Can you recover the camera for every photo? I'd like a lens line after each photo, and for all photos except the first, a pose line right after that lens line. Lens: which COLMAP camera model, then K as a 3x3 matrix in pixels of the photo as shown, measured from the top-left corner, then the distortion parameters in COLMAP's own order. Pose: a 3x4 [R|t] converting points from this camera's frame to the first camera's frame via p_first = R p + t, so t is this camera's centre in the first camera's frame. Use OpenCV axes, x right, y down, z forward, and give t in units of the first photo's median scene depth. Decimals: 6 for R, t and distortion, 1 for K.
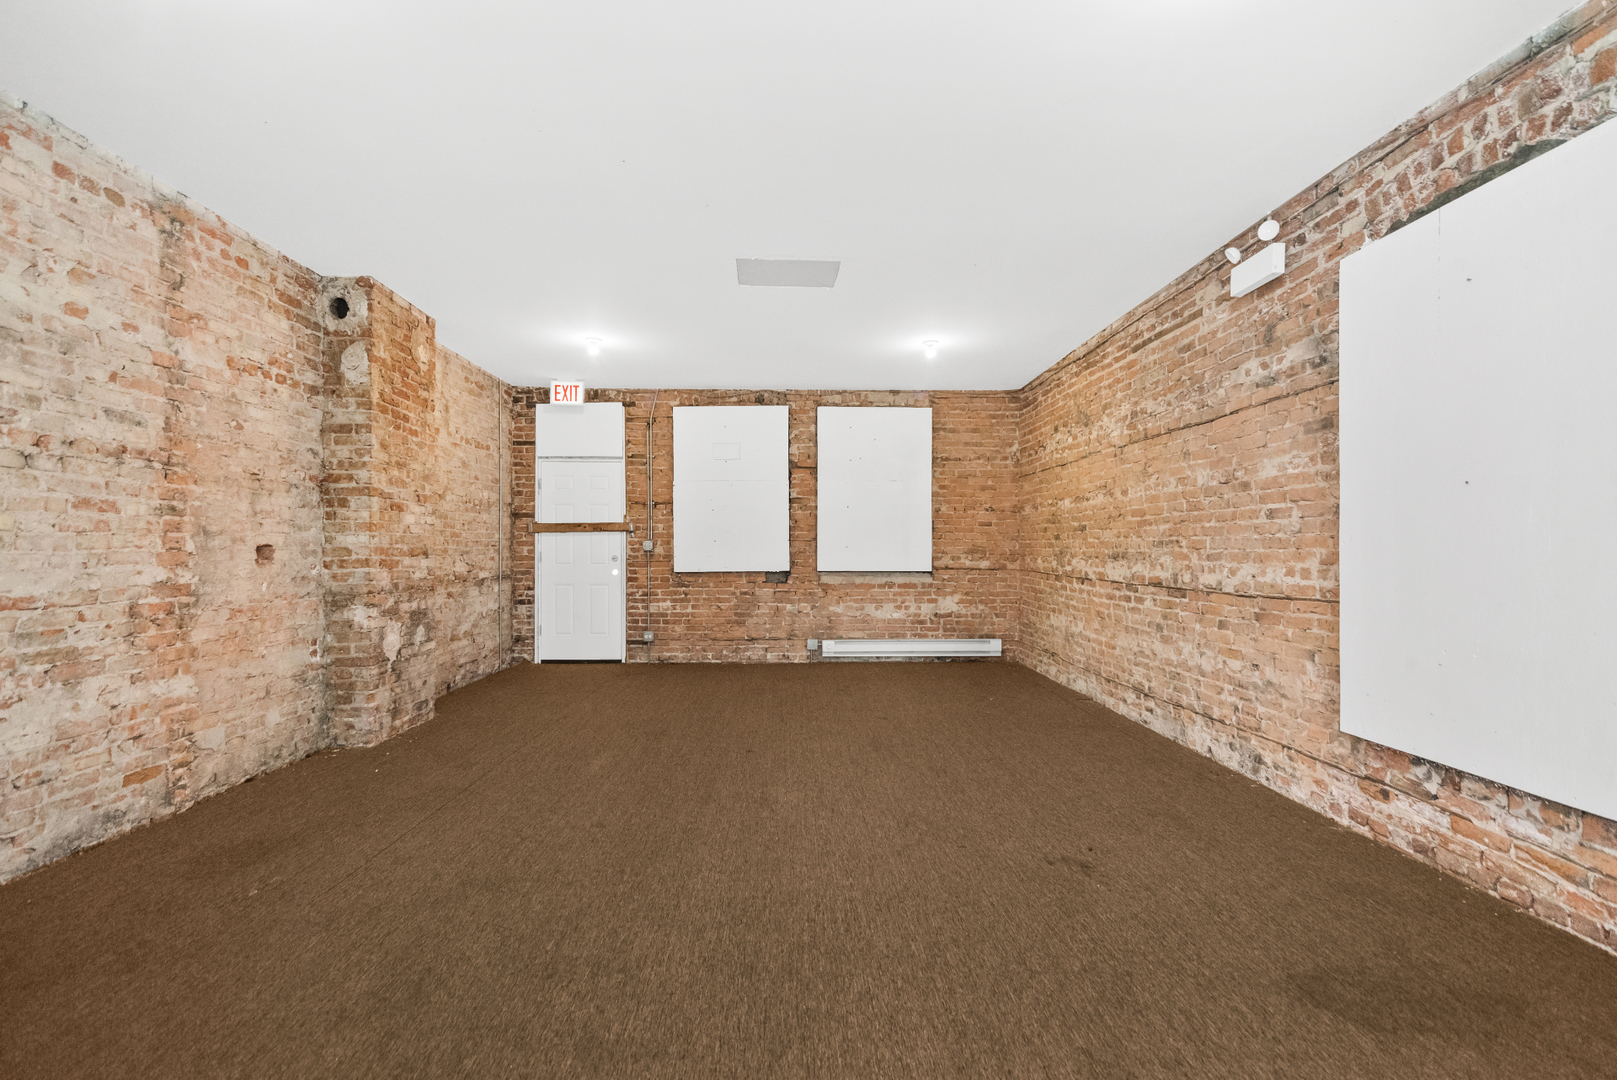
lens RADIAL K [[692.1, 0, 810.2], [0, 692.1, 545.6], [0, 0, 1]] dist [0.002441, 0.000148]
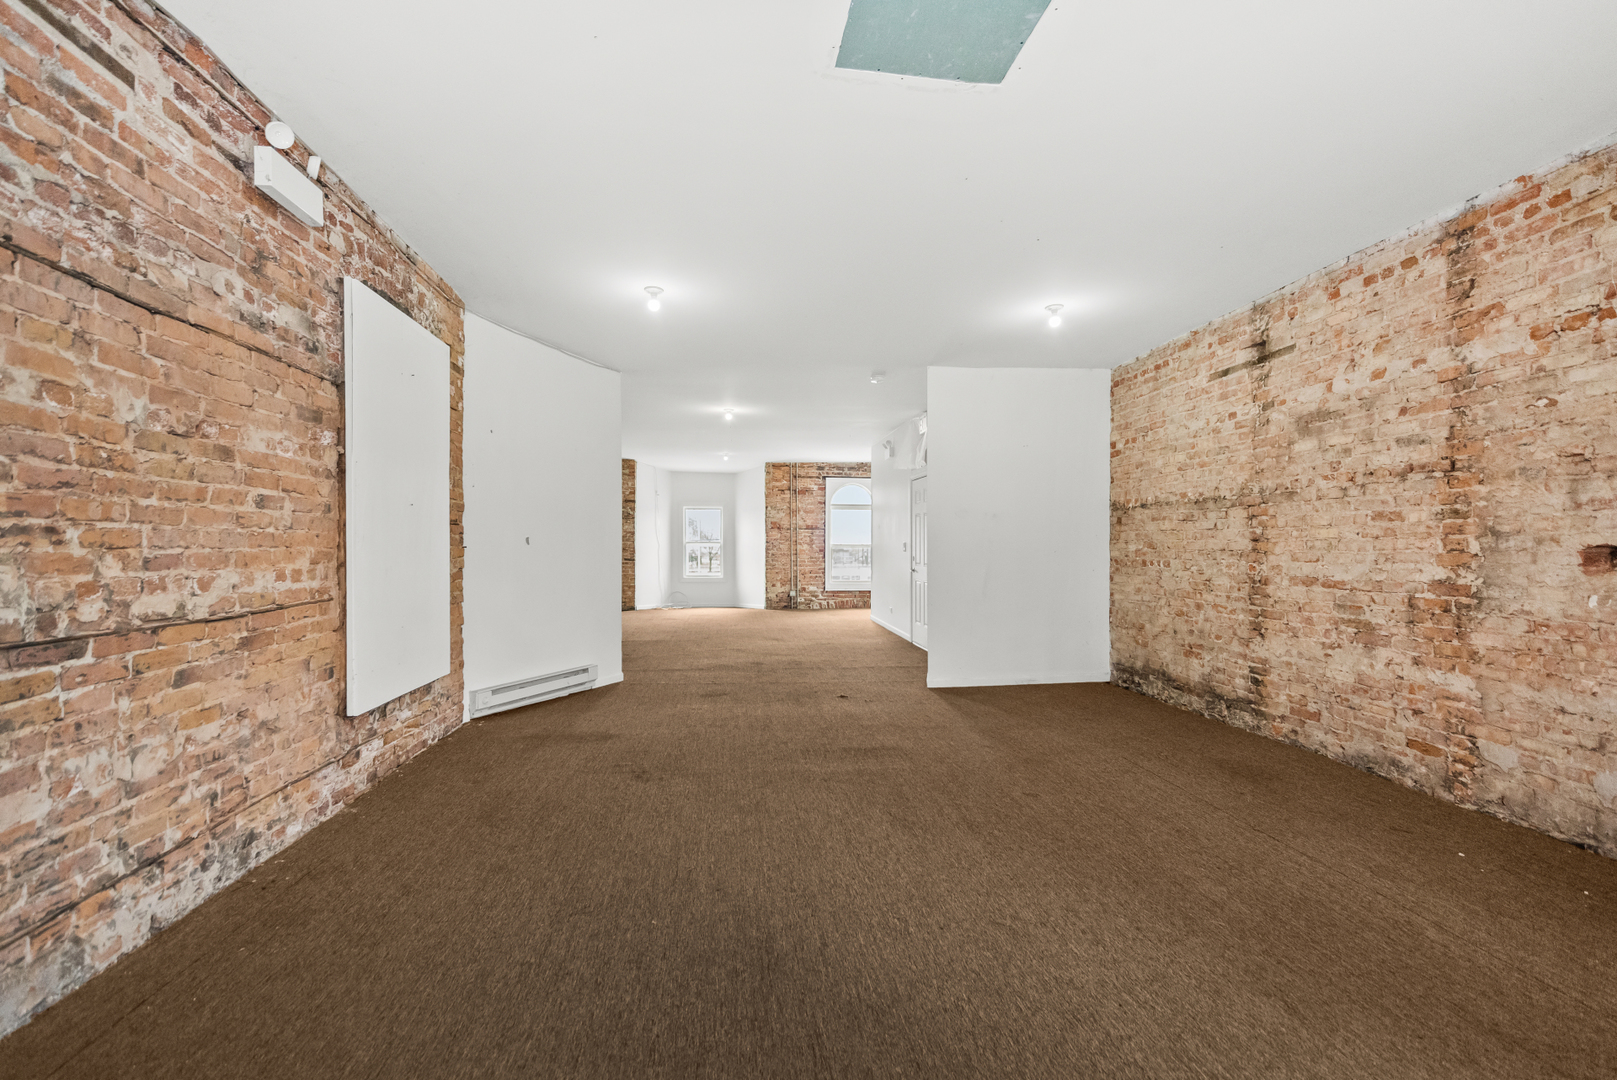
lens RADIAL K [[692.1, 0, 809.9], [0, 692.1, 544.9], [0, 0, 1]] dist [0.002441, 0.000148]
pose [[-0.996278, -0.002947, -0.086144, 0.134143], [-0.002249, 0.999964, -0.008202, 0.006724], [0.086165, -0.007978, -0.996249, 1.844453]]
